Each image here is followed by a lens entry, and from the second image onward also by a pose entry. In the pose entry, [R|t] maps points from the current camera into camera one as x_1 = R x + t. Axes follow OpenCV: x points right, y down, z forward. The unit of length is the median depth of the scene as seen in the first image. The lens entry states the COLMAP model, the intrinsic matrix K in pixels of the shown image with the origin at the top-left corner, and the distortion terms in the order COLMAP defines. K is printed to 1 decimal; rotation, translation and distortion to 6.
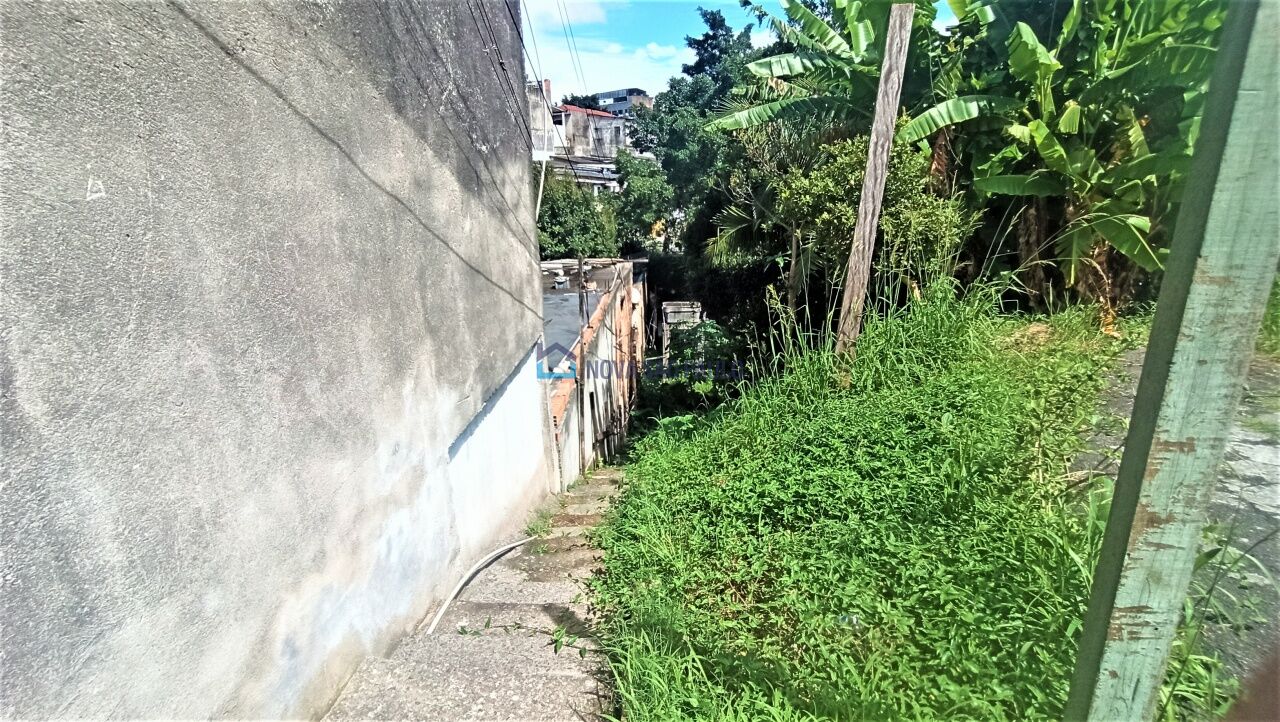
lens RADIAL K [[571.4, 0, 641.2], [0, 571.4, 360.4], [0, 0, 1]] dist [-0.001872, 0.000262]
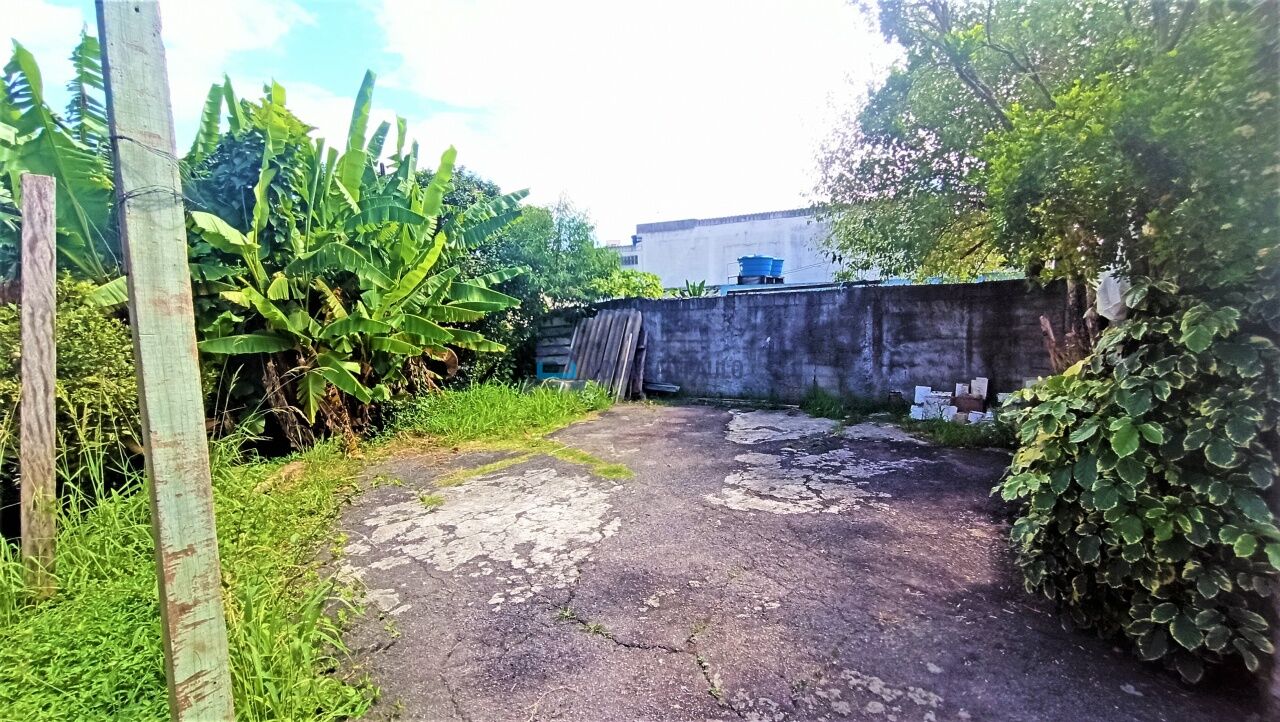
lens RADIAL K [[571.4, 0, 639.8], [0, 571.4, 358.7], [0, 0, 1]] dist [-0.001872, 0.000262]
pose [[0.451489, -0.071237, 0.889428, 0.030208], [0.291489, 0.953893, -0.071565, 0.019037], [-0.843322, 0.291570, 0.451438, -0.129430]]
